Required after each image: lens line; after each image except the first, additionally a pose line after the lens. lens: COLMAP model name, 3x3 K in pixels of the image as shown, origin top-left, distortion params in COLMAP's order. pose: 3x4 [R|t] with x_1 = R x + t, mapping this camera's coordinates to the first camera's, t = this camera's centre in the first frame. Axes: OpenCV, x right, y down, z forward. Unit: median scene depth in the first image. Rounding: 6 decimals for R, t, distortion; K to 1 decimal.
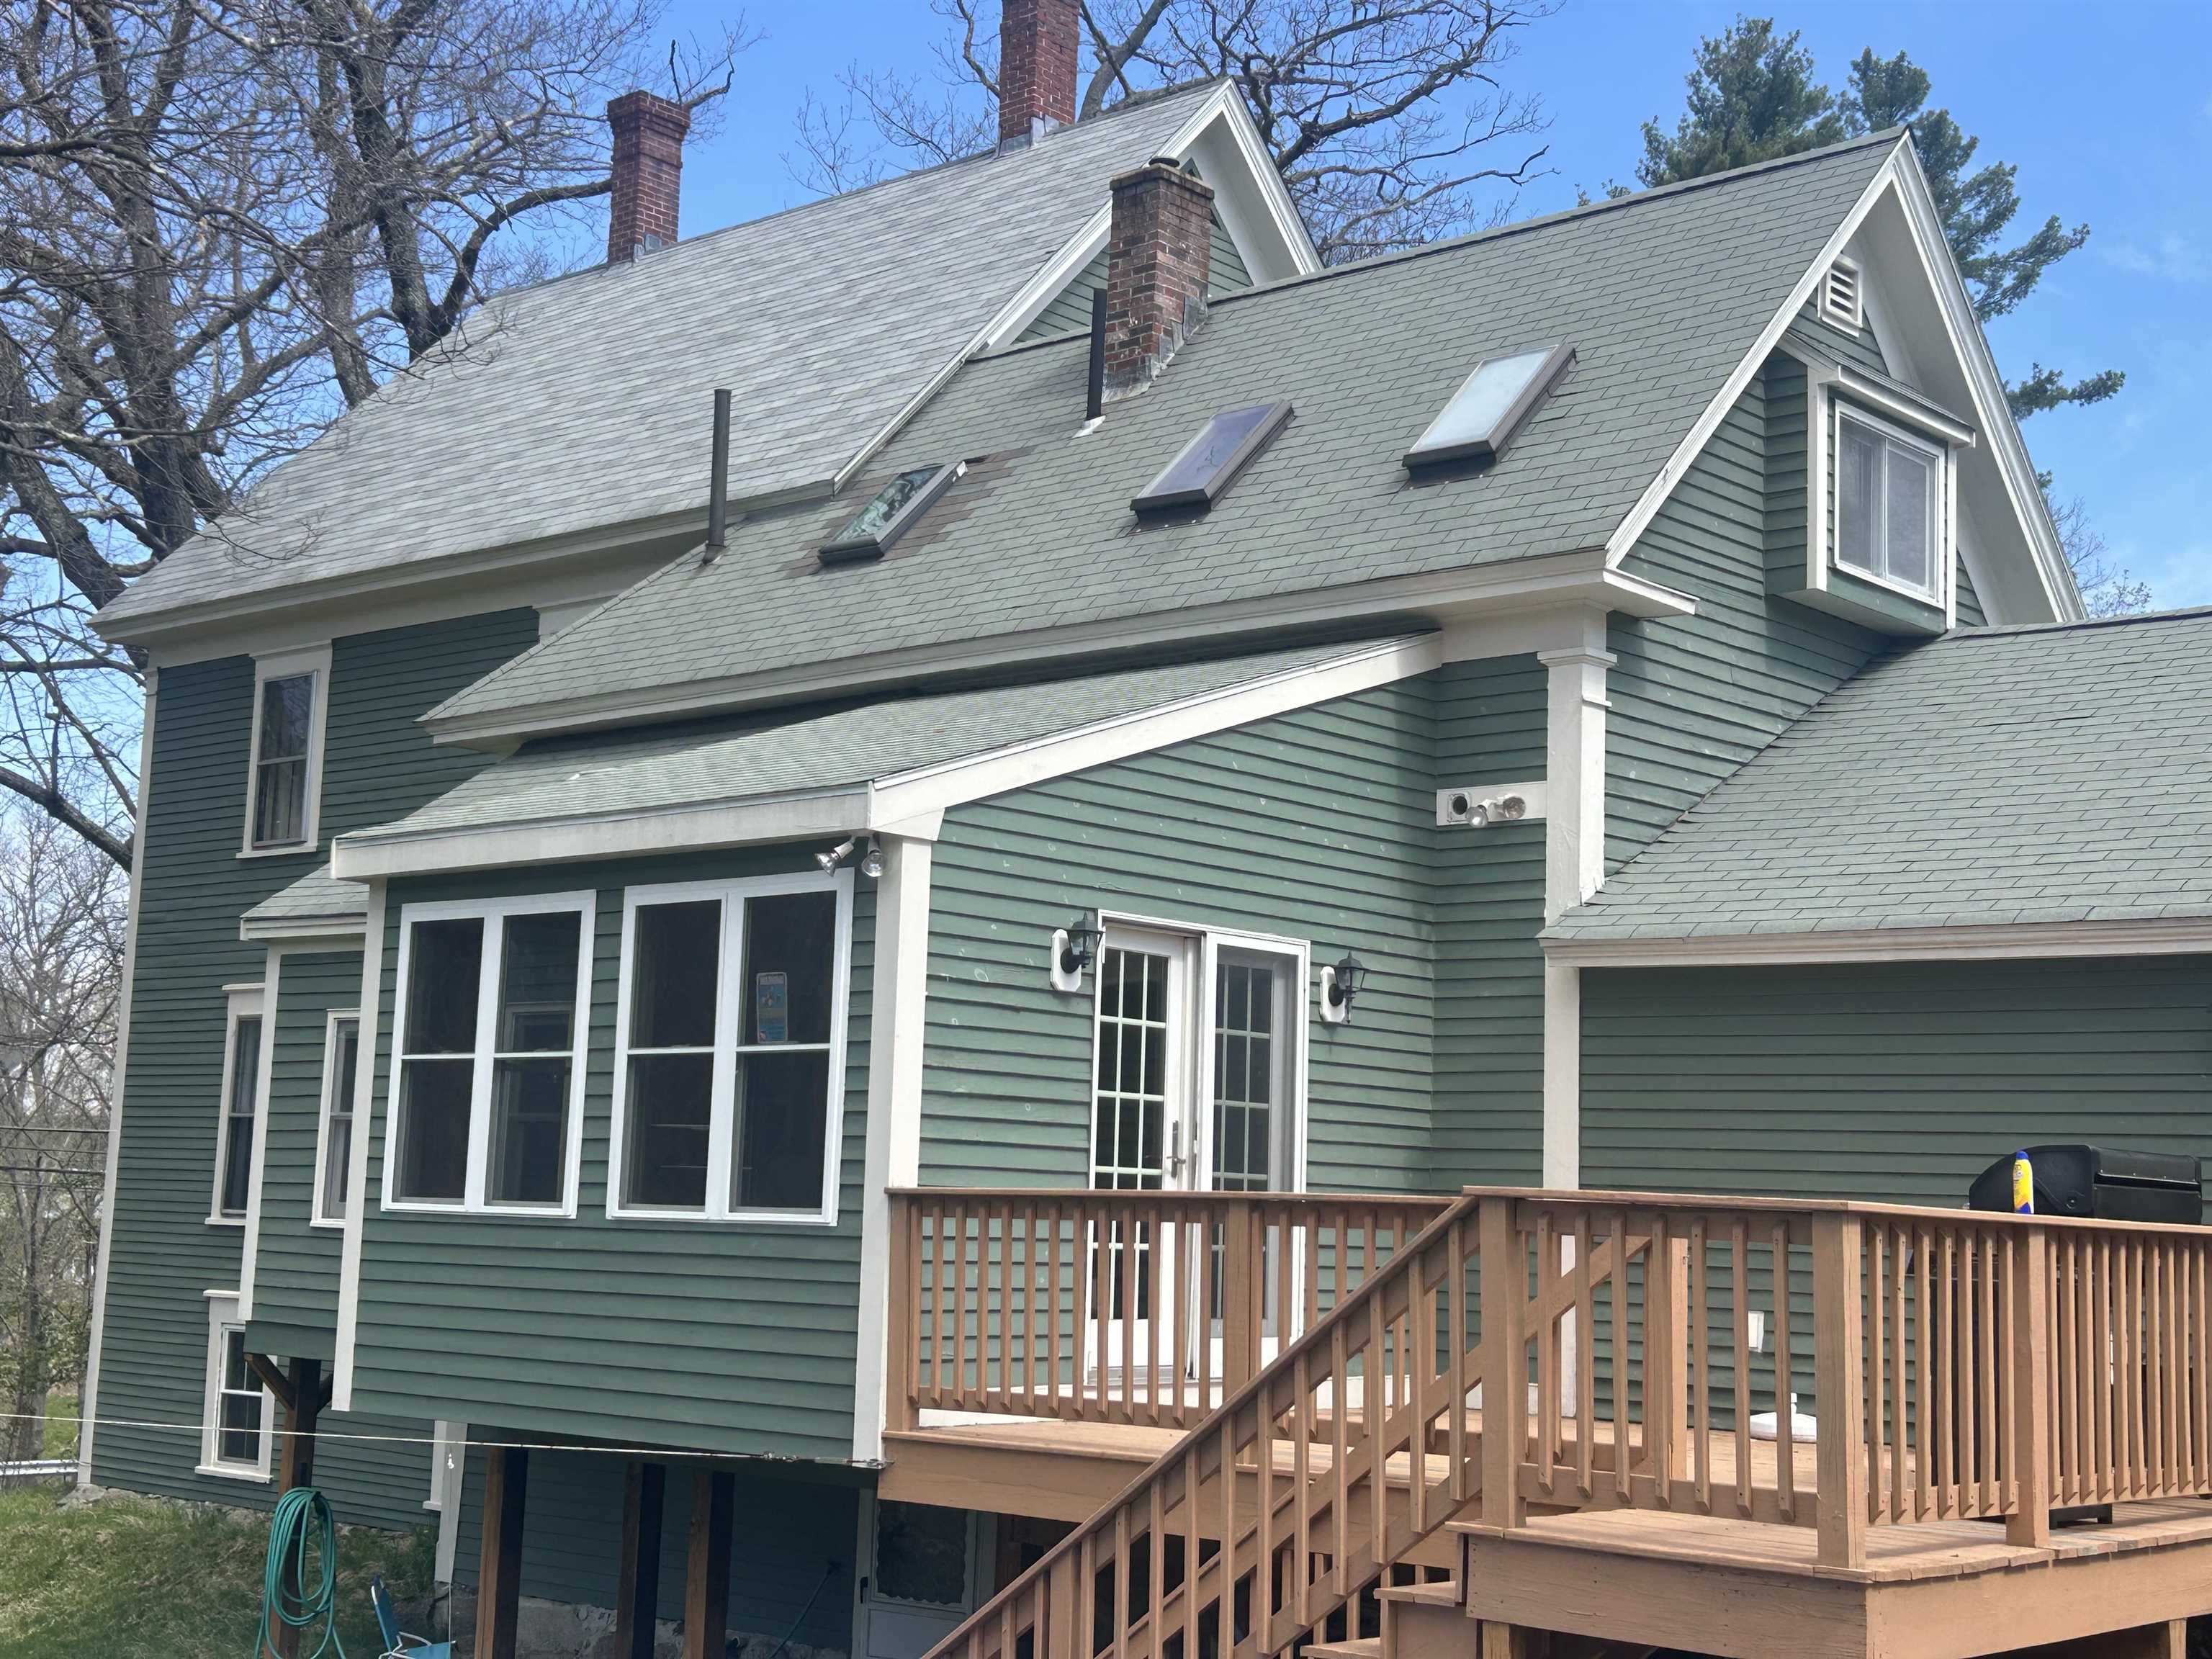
lens RADIAL K [[2854.3, 0, 1117.2], [0, 2854.3, 833.8], [0, 0, 1]] dist [0.120176, 0.000000]
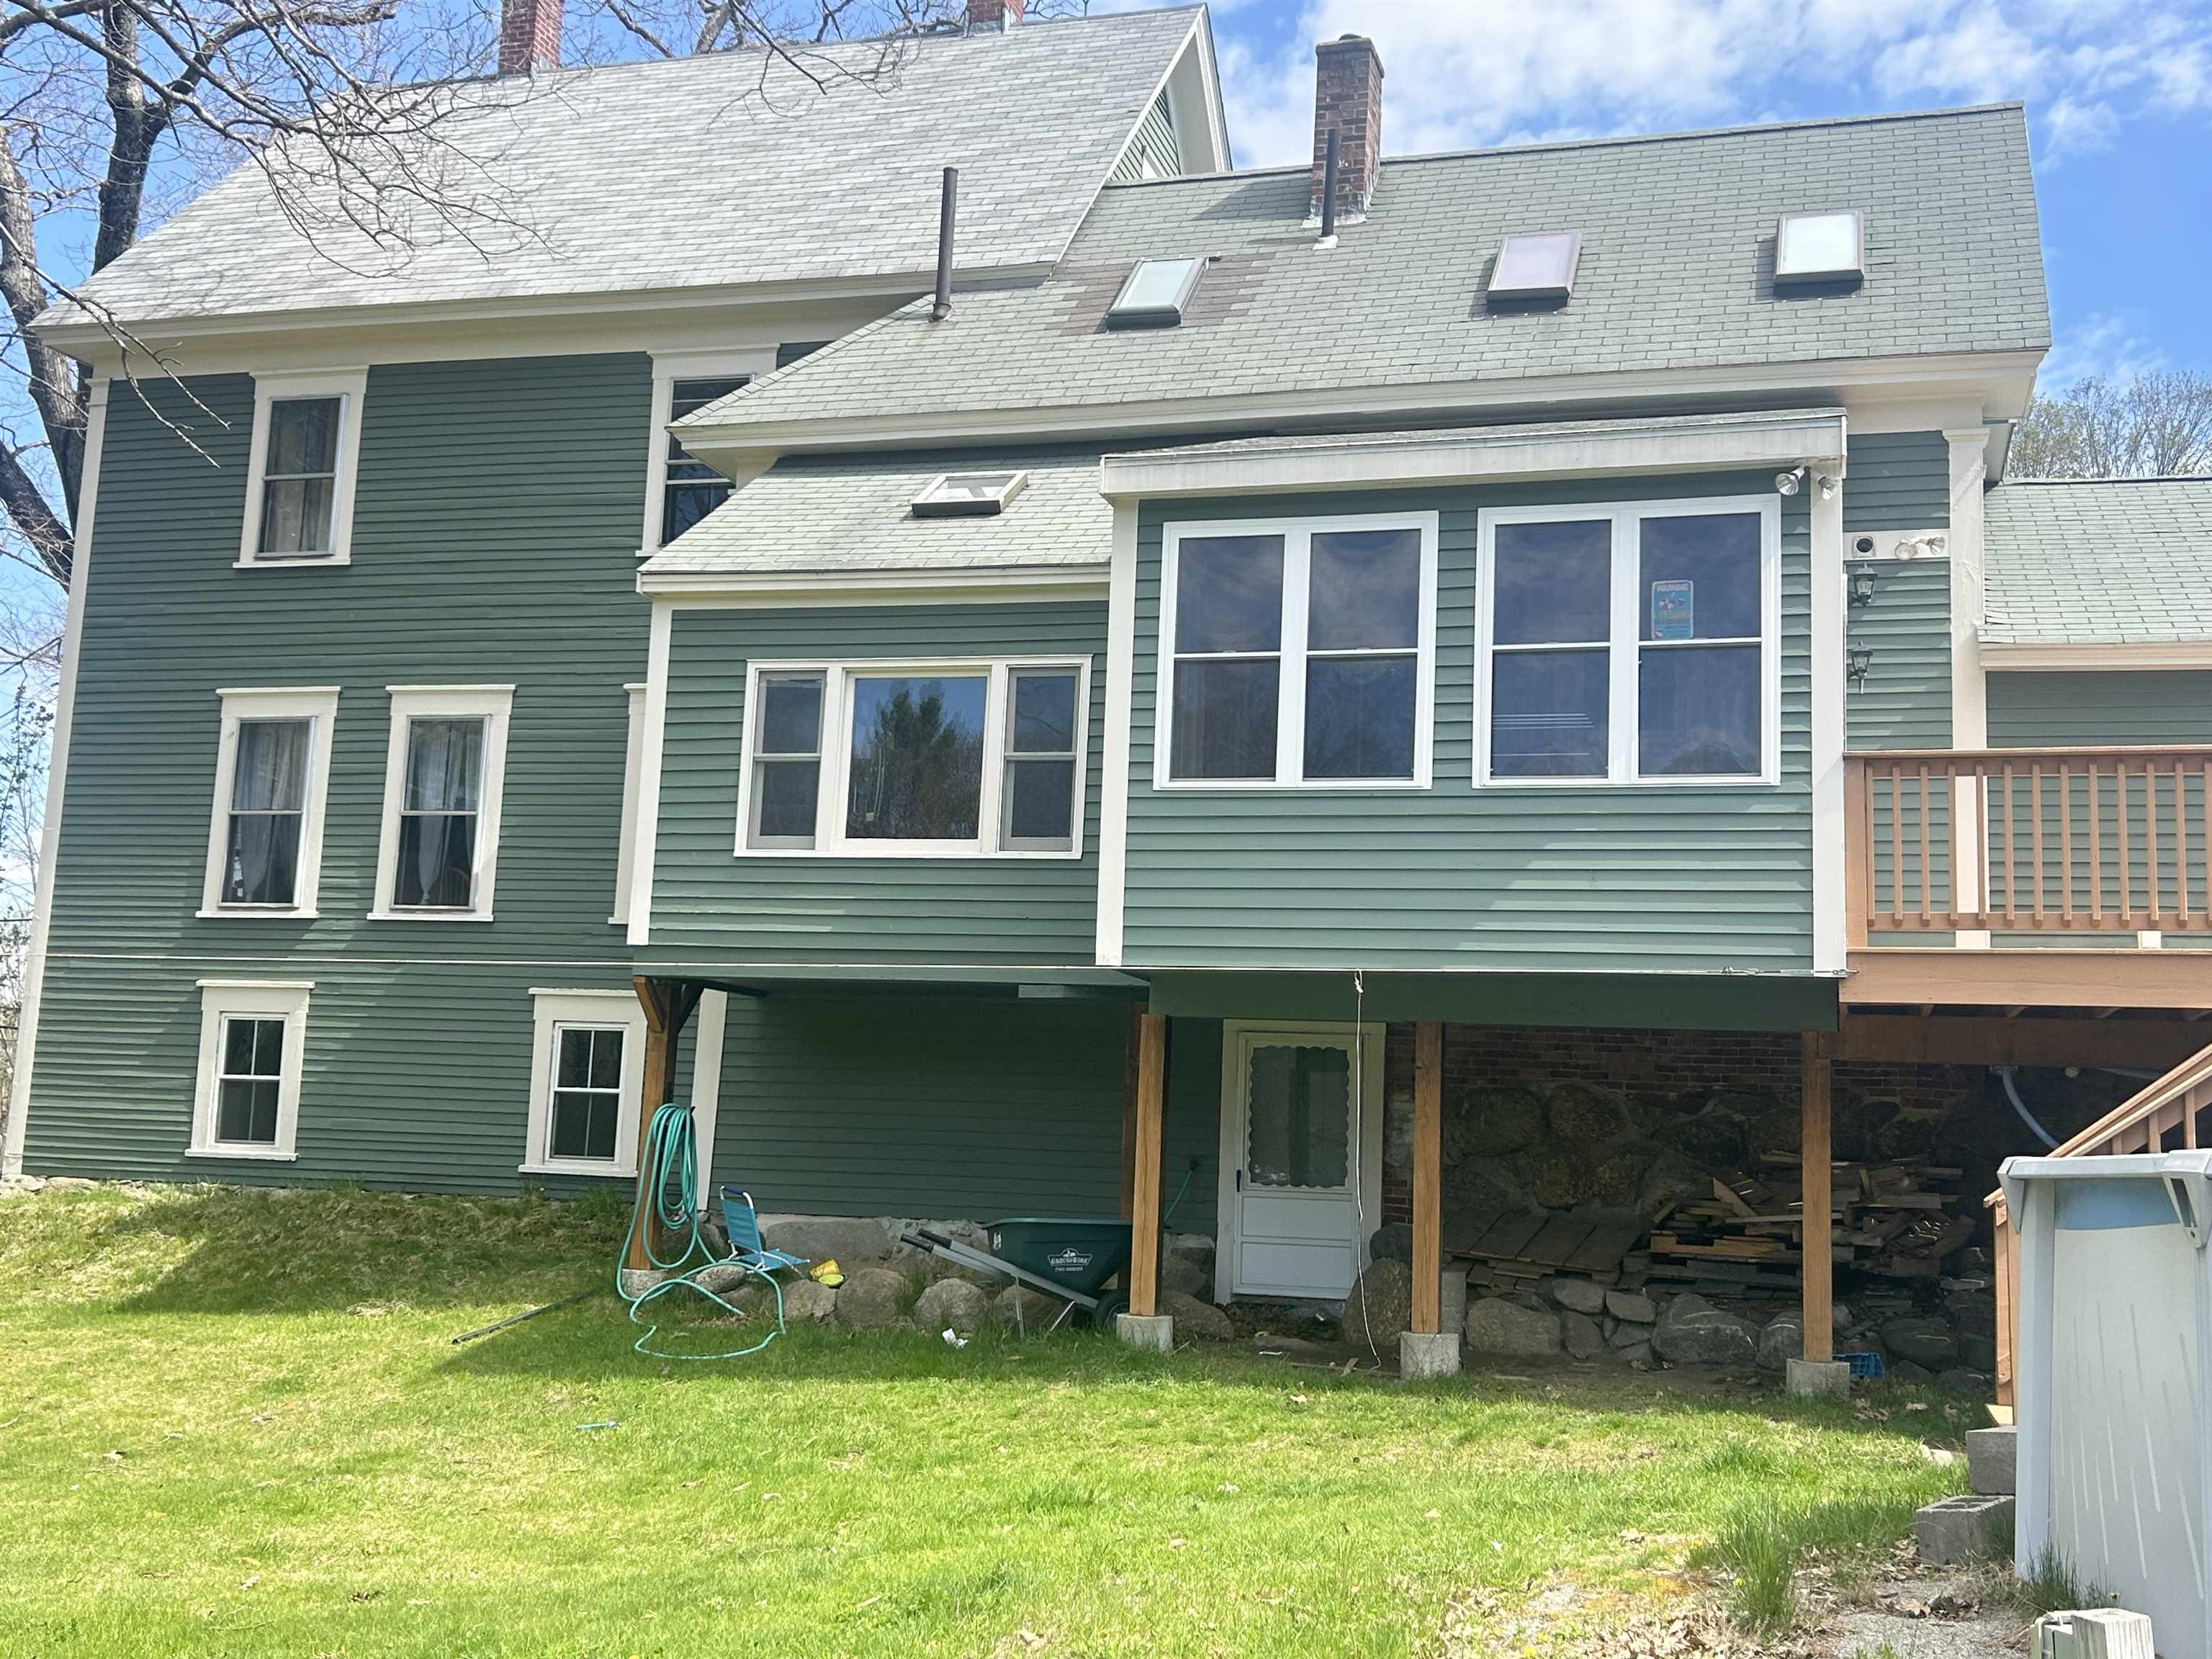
lens RADIAL K [[2361.6, 0, 1095.9], [0, 2361.6, 825.9], [0, 0, 1]] dist [0.047391, 0.000000]
pose [[0.912736, 0.063599, 0.403570, -0.615287], [-0.066661, 0.997755, -0.006473, 0.145134], [-0.403076, -0.020994, 0.914926, 0.164428]]
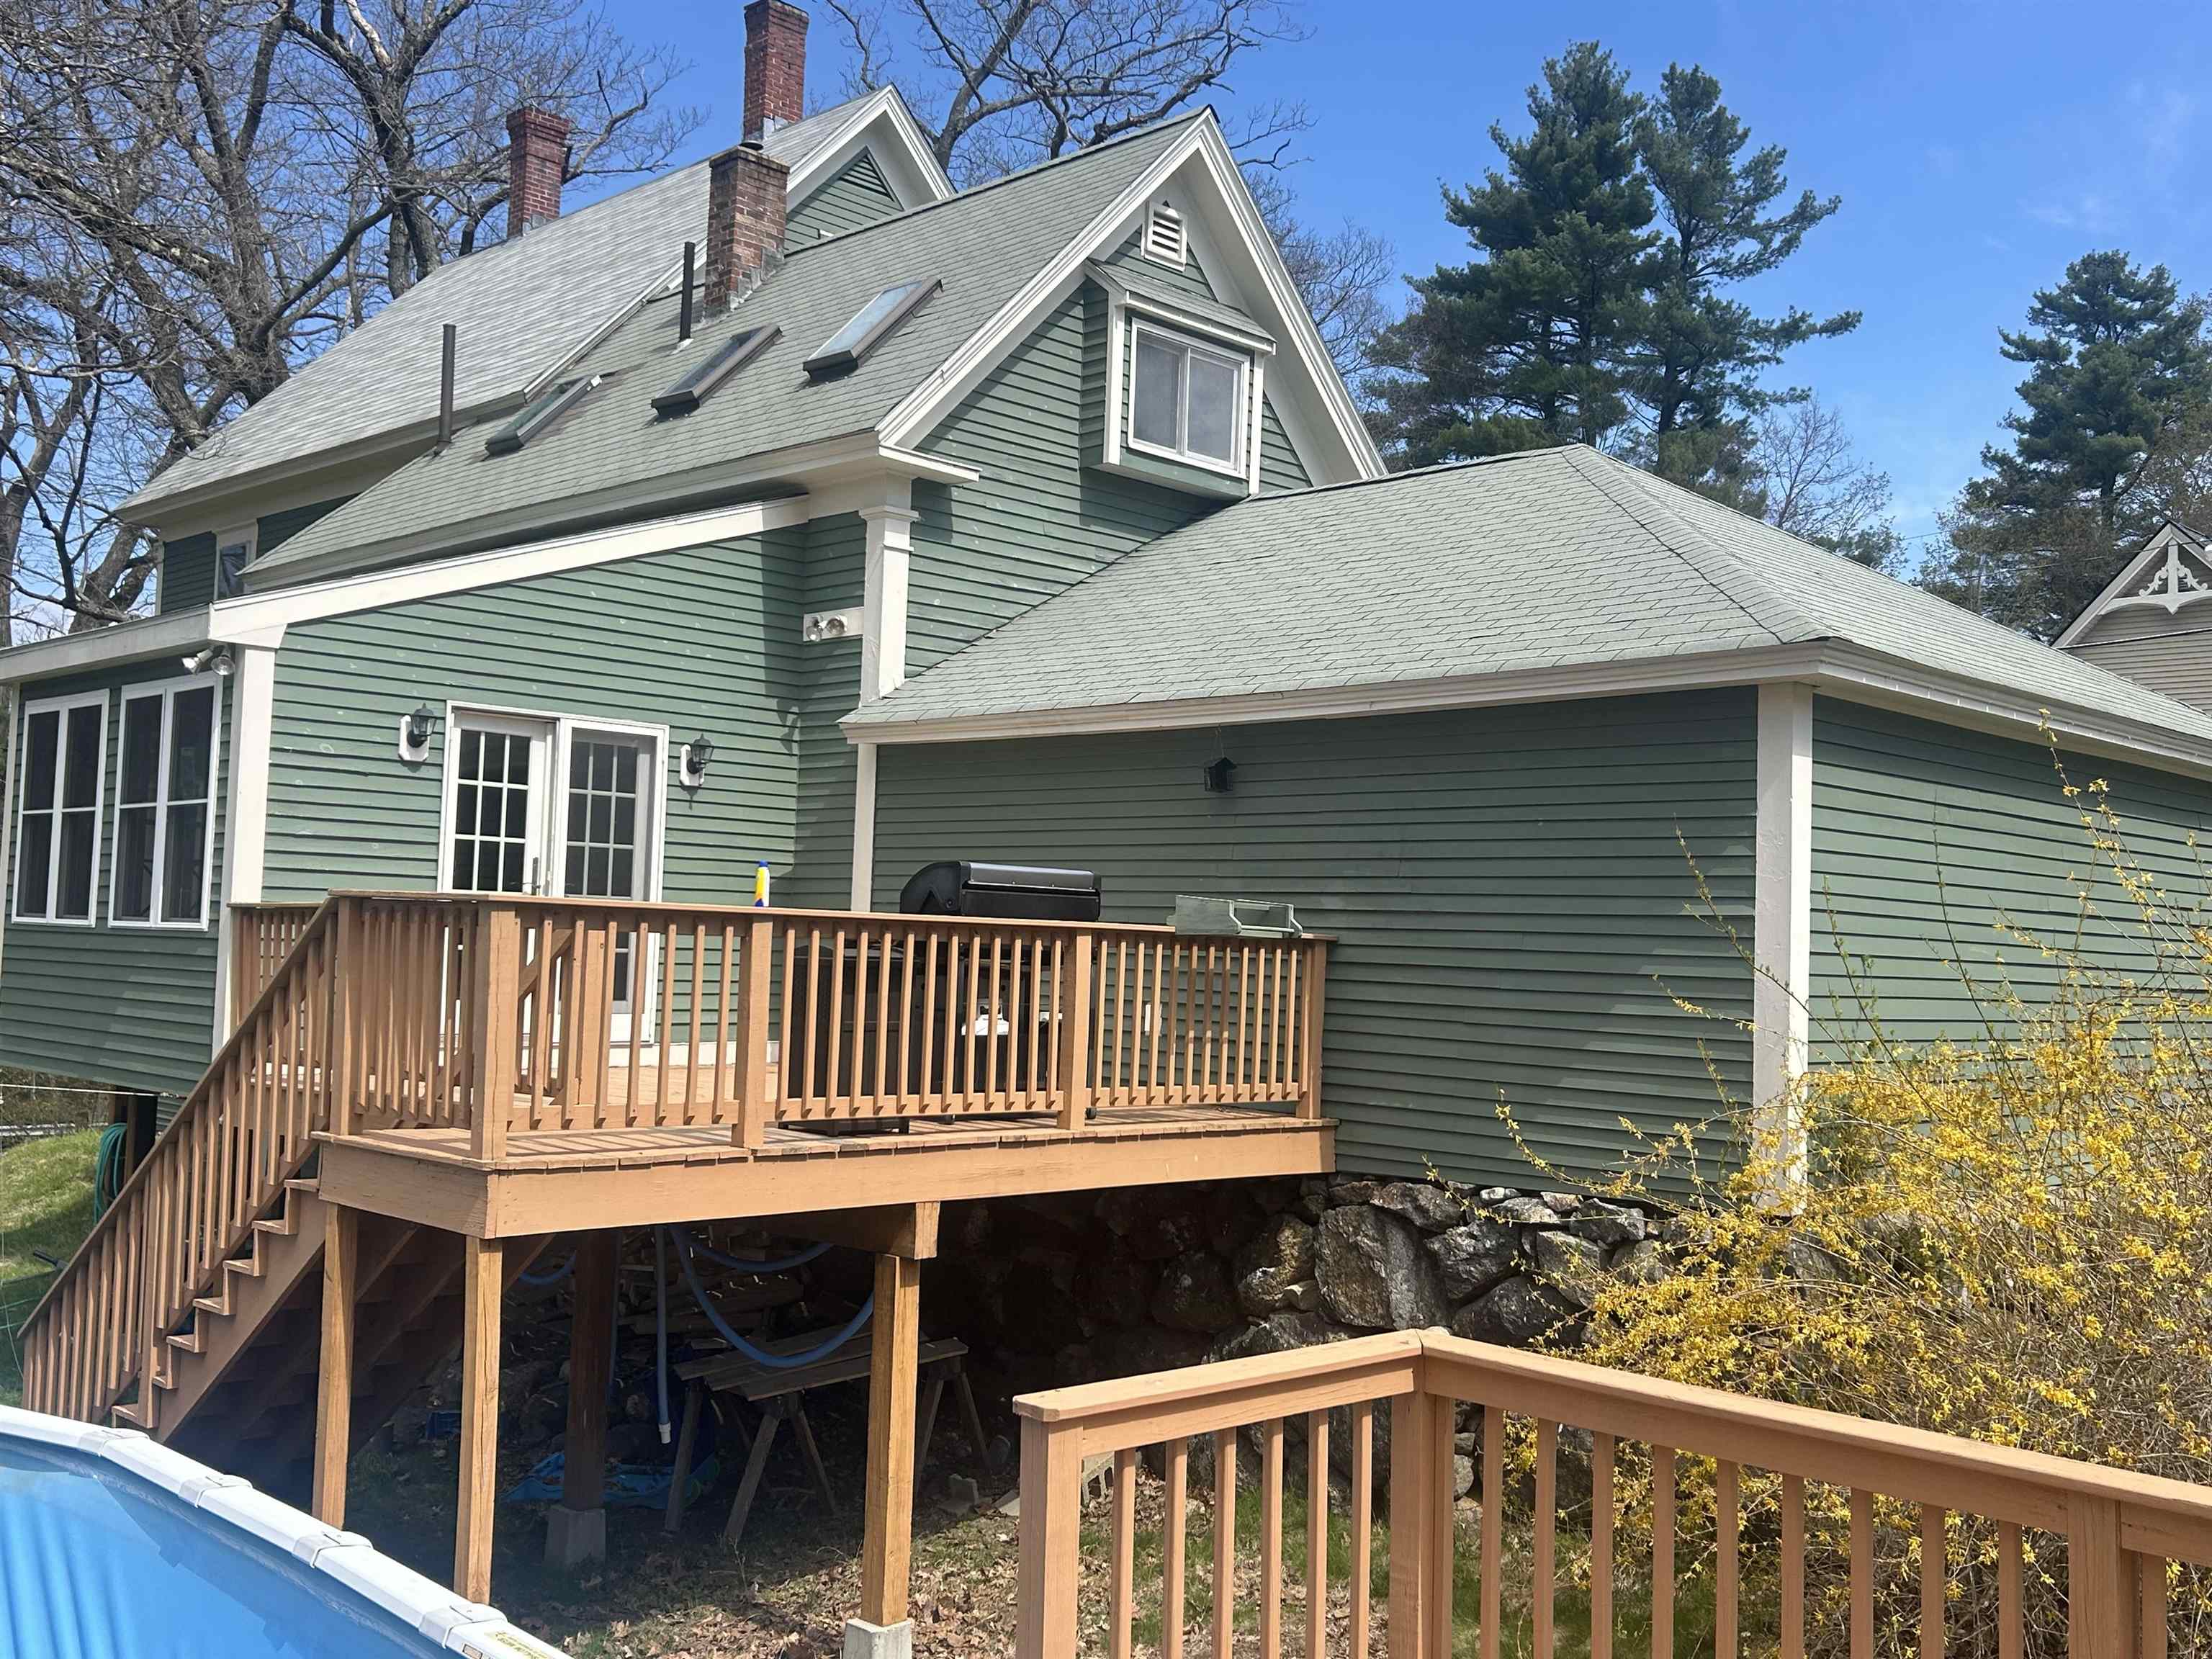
lens RADIAL K [[2100.0, 0, 1108.9], [0, 2100.0, 832.7], [0, 0, 1]] dist [0.047346, 0.000000]
pose [[0.998360, -0.002401, -0.057201, 0.314336], [0.006718, 0.997130, 0.075406, 0.013528], [0.056856, -0.075667, 0.995511, 0.017594]]
